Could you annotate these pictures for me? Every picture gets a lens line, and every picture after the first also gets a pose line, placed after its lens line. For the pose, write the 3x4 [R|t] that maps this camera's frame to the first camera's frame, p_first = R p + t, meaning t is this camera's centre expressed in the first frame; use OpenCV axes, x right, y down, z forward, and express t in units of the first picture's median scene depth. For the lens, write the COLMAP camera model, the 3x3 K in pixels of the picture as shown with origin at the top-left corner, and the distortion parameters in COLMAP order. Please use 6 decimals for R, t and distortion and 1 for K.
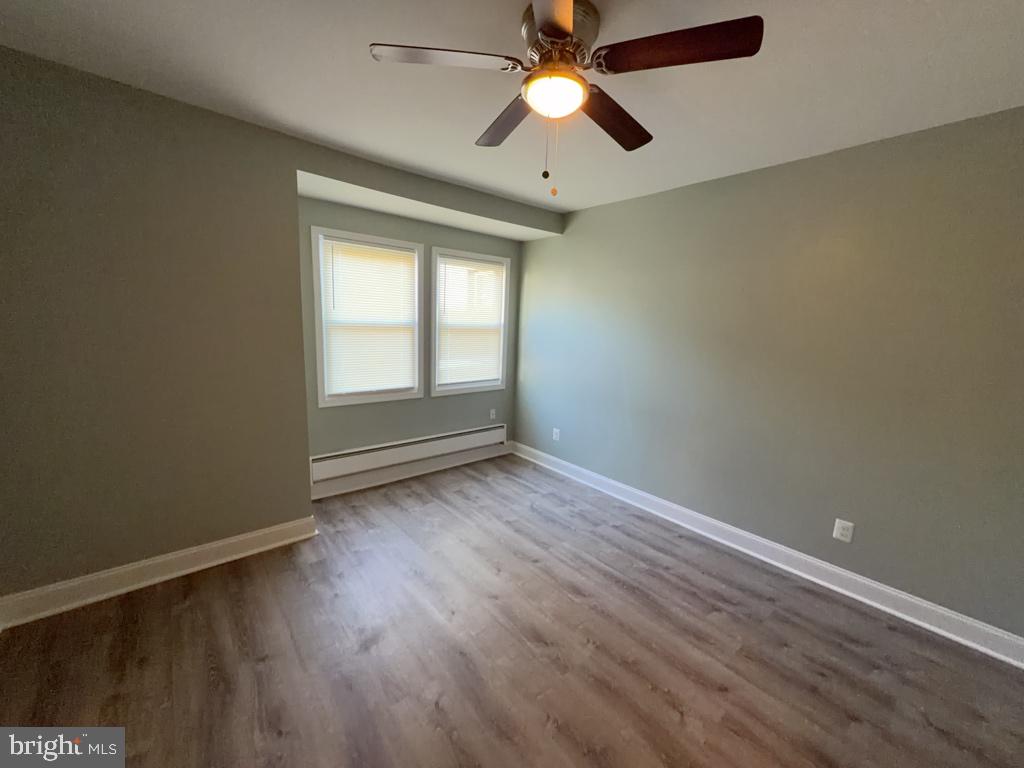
lens RADIAL K [[409.9, 0, 512.0], [0, 409.9, 384.0], [0, 0, 1]] dist [0.000615, -0.000041]
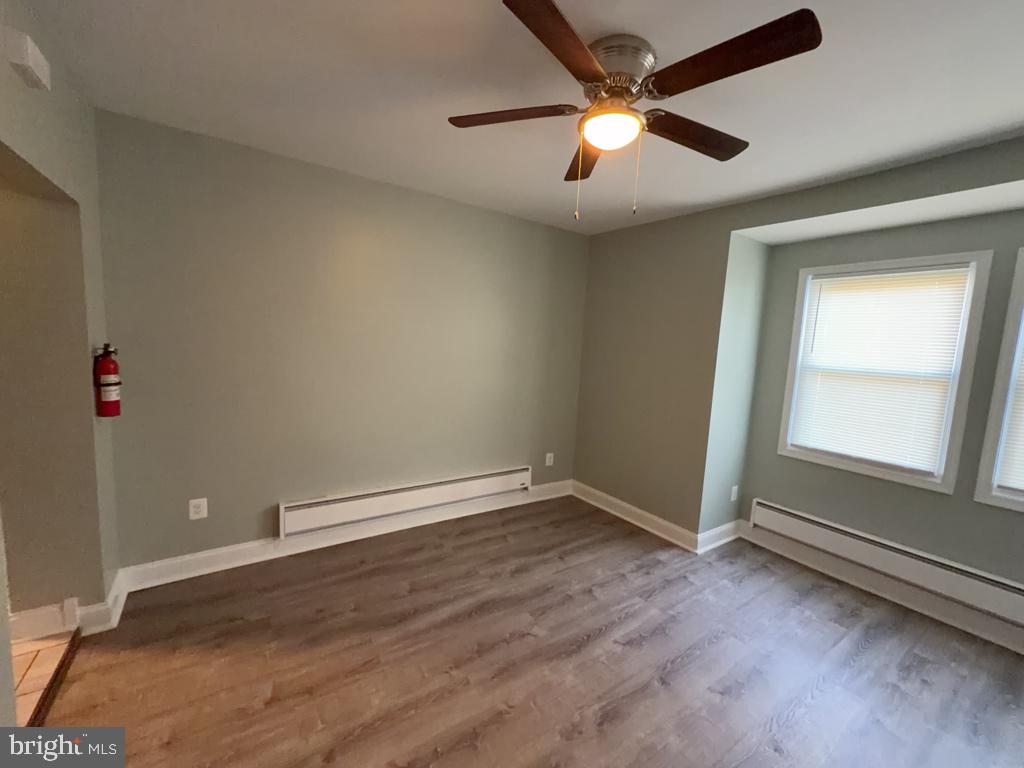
lens RADIAL K [[409.9, 0, 512.0], [0, 409.9, 384.0], [0, 0, 1]] dist [0.000615, -0.000041]
pose [[-0.108371, 0.057971, -0.992419, 0.569188], [-0.209448, 0.974558, 0.079799, -0.050176], [0.971796, 0.216508, -0.093472, 0.473622]]
